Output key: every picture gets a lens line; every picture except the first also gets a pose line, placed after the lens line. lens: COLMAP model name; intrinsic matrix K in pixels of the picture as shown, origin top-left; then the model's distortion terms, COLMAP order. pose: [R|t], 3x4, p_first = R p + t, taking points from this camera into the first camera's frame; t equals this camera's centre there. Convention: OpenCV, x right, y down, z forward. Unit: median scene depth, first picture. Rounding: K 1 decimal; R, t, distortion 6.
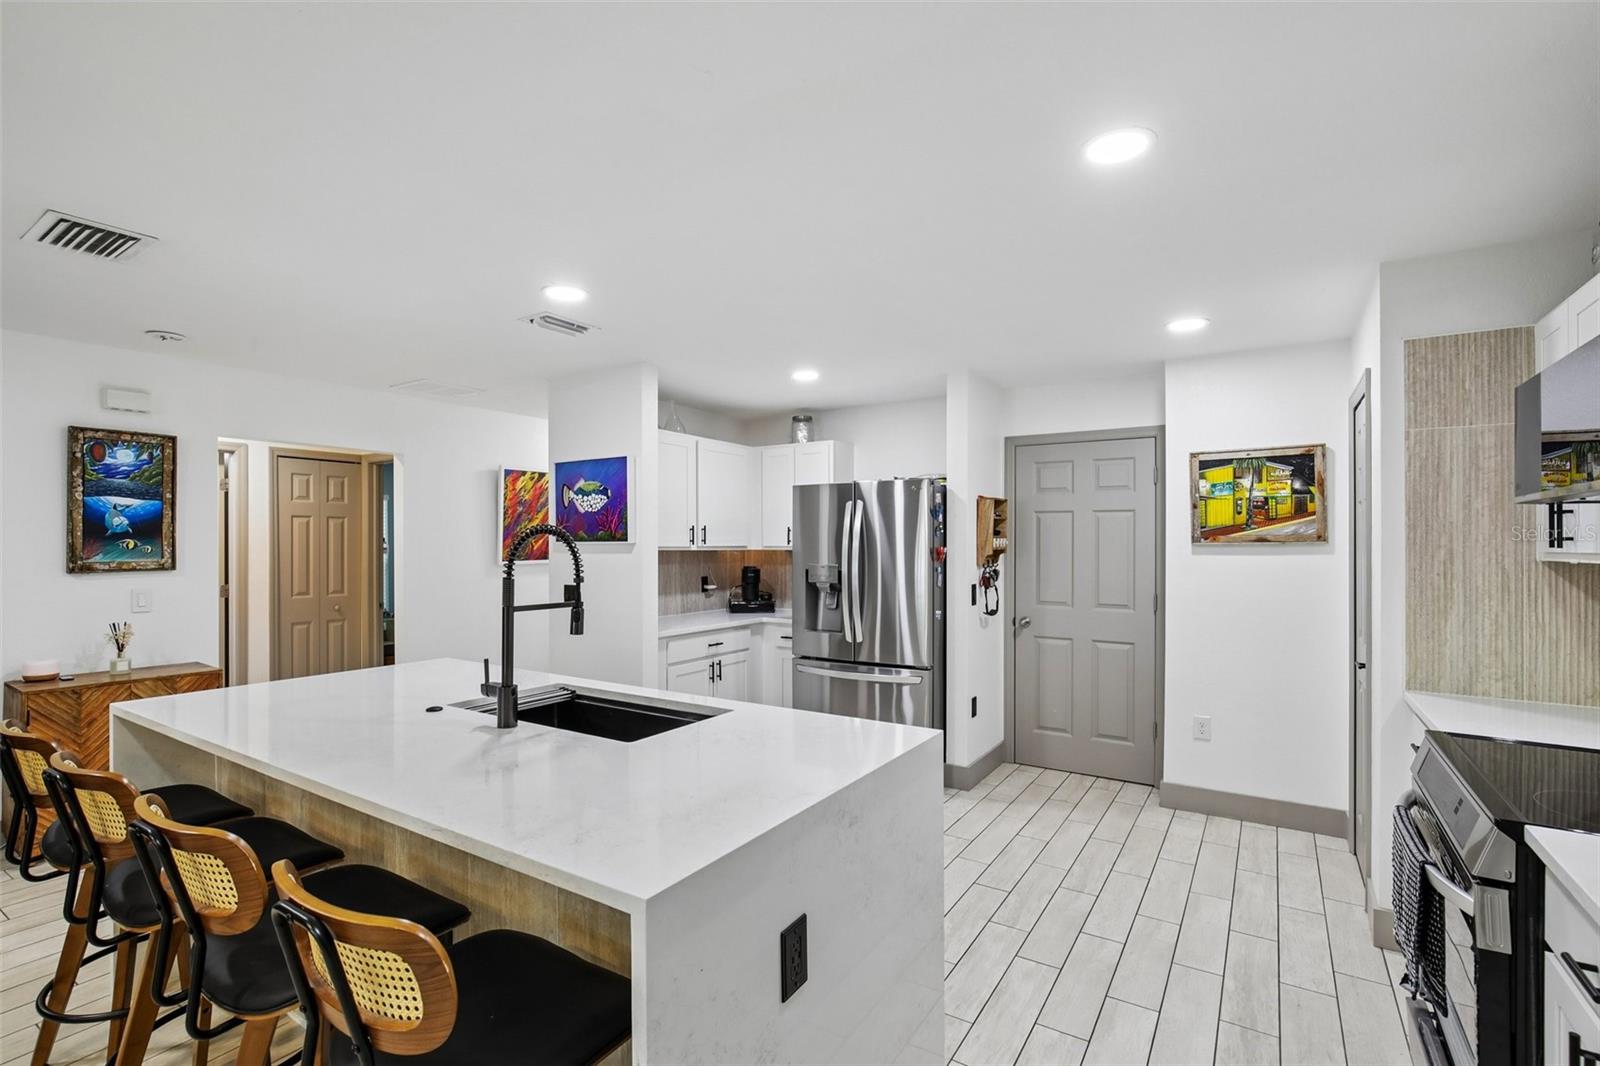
lens RADIAL K [[742.3, 0, 800.0], [0, 742.3, 533.0], [0, 0, 1]] dist [-0.001930, 0.000916]
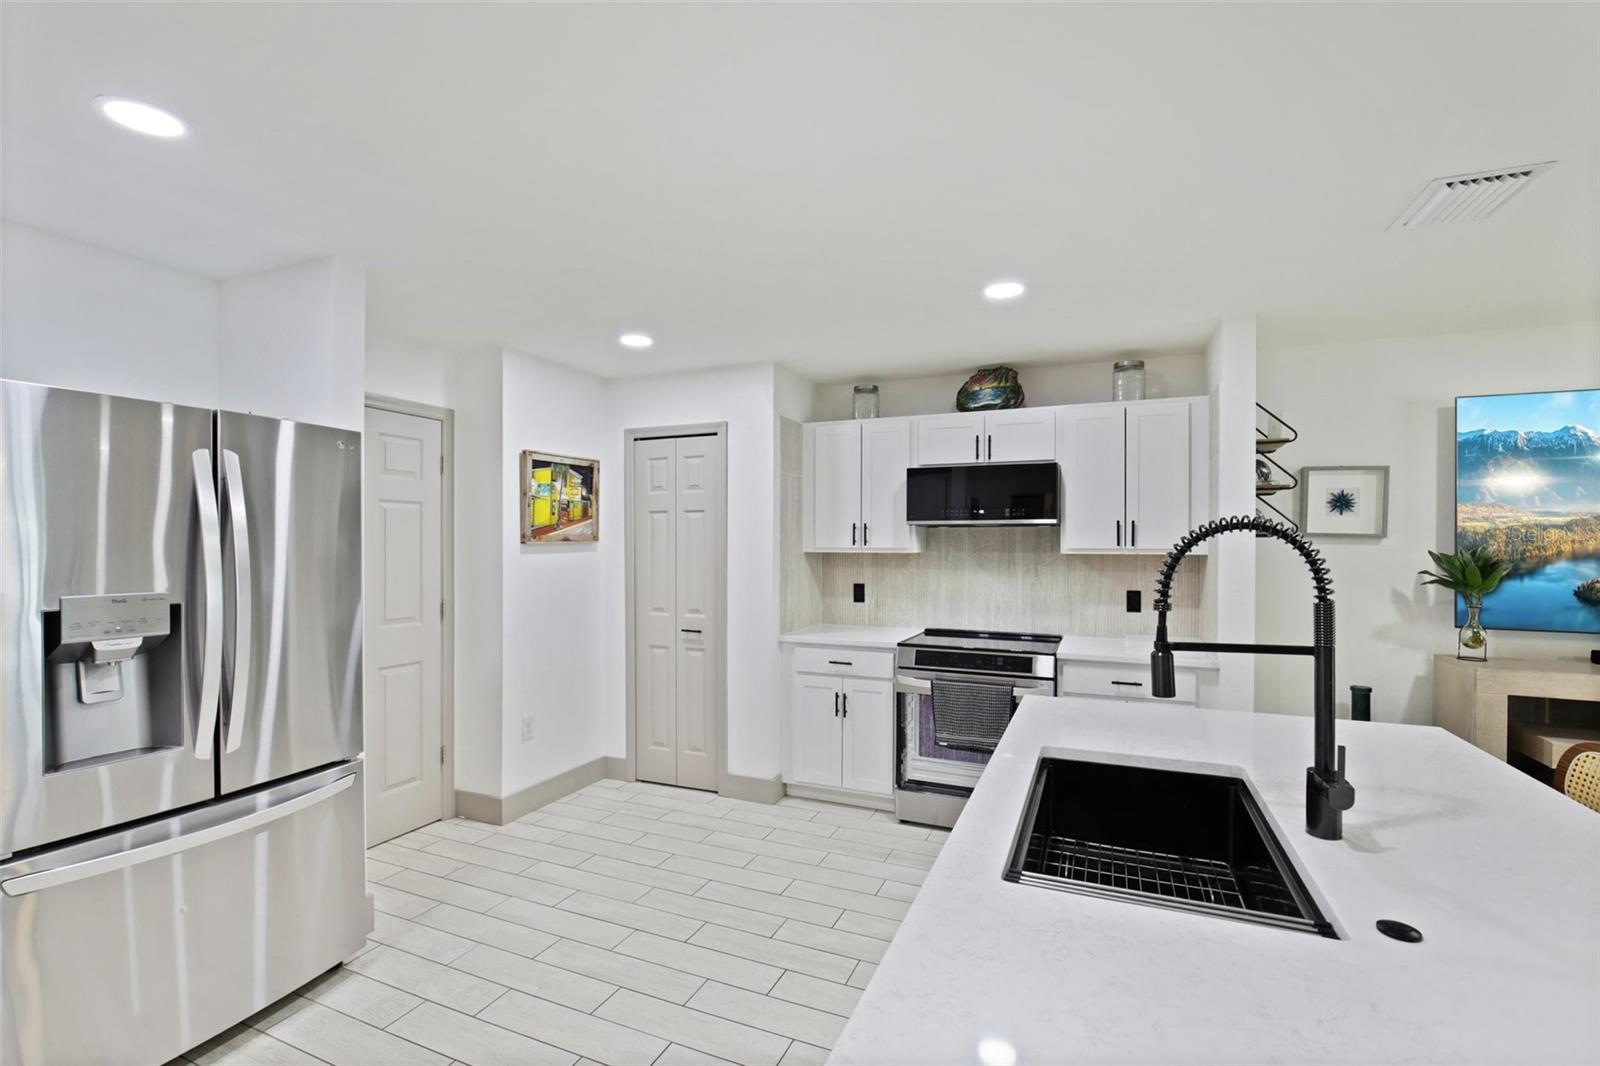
lens RADIAL K [[726.2, 0, 783.7], [0, 726.2, 541.3], [0, 0, 1]] dist [-0.000281, -0.000002]
pose [[-0.151132, -0.001126, 0.988513, -0.487232], [-0.017481, 0.999846, -0.001534, 0.008307], [-0.988359, -0.017512, -0.151128, 0.829444]]
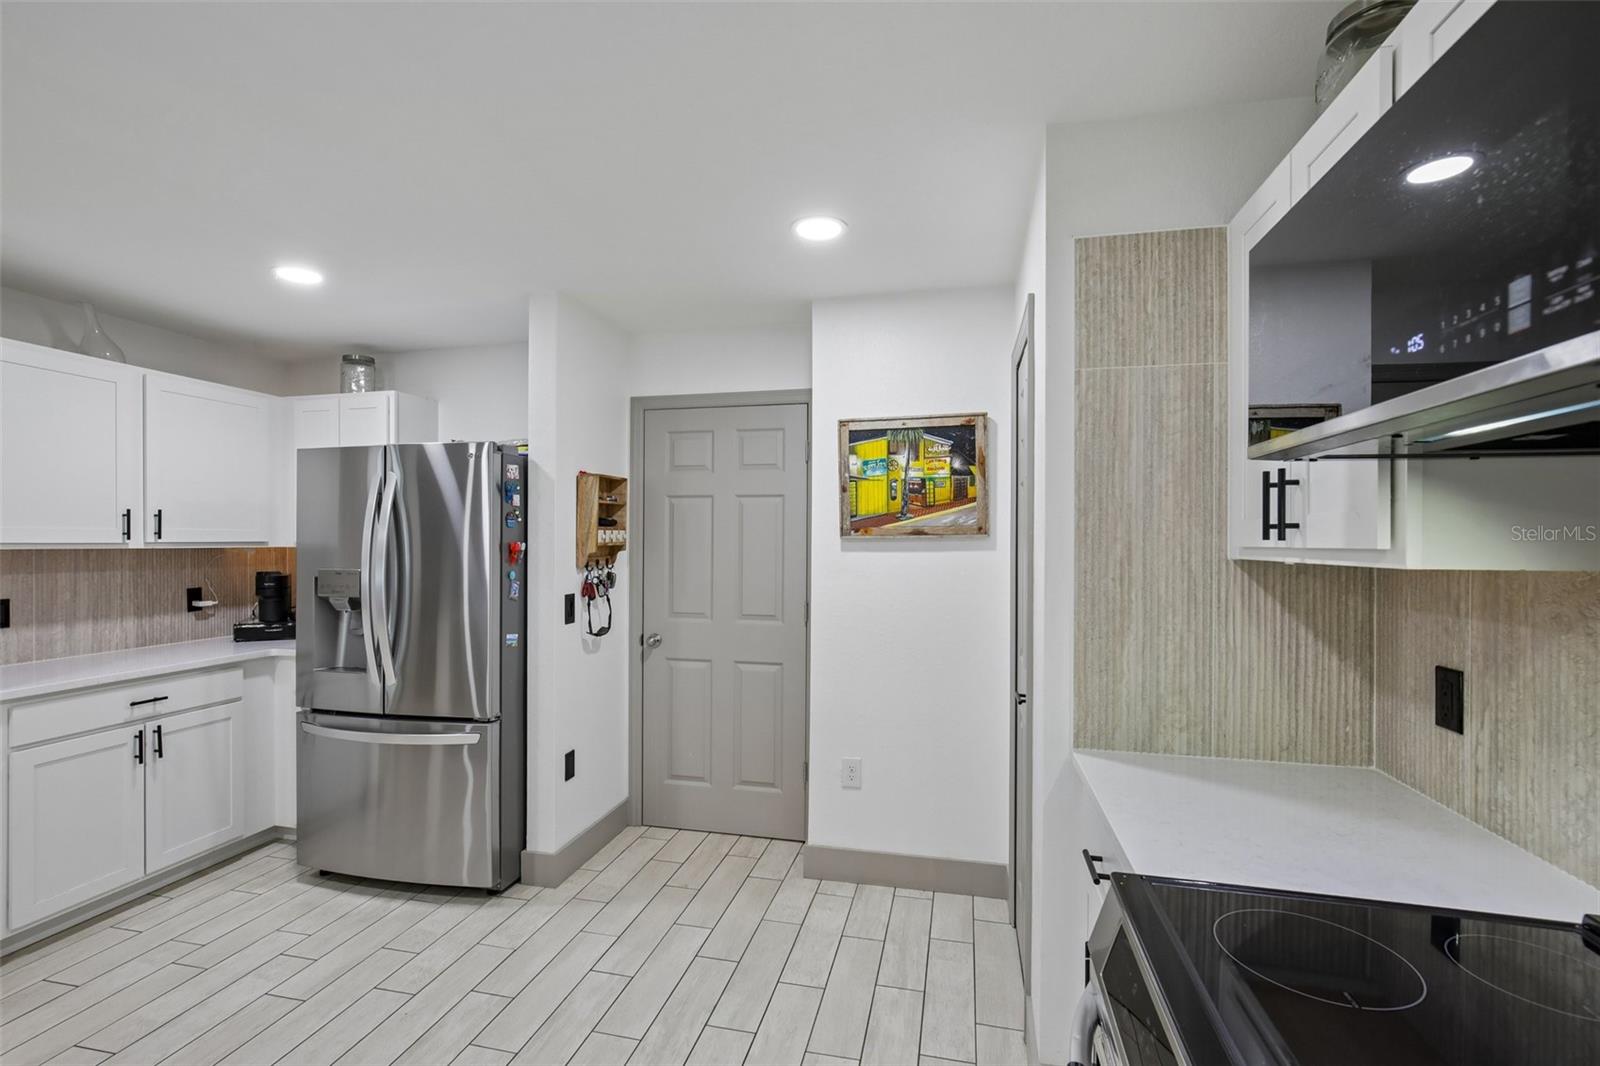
lens RADIAL K [[730.5, 0, 794.4], [0, 730.5, 535.0], [0, 0, 1]] dist [0.002409, 0.000516]
pose [[0.943149, 0.000961, 0.332370, 0.234171], [-0.003574, 0.999967, 0.007252, 0.006838], [-0.332352, -0.008027, 0.943121, 0.302427]]
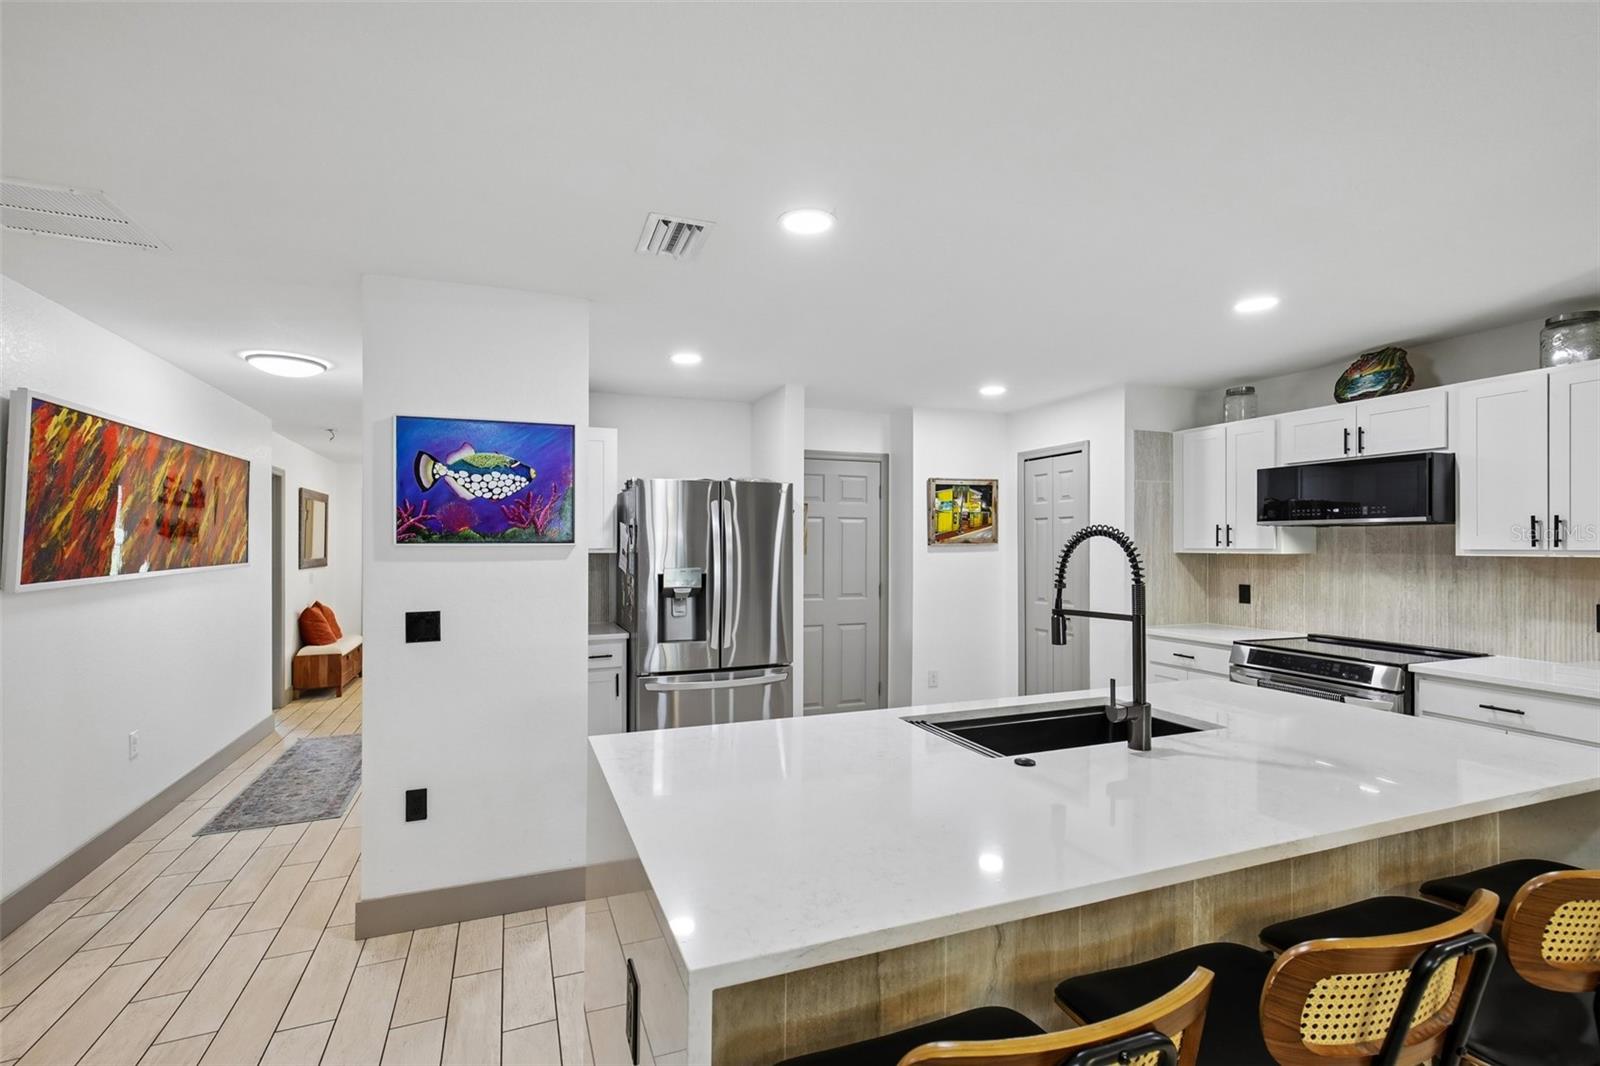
lens RADIAL K [[710.1, 0, 800.0], [0, 710.1, 533.0], [0, 0, 1]] dist [0.009254, -0.000047]
pose [[0.578954, 0.010560, 0.815292, -0.696446], [-0.010261, 0.999931, -0.005664, 0.003382], [-0.815296, -0.005086, 0.579023, 0.450690]]
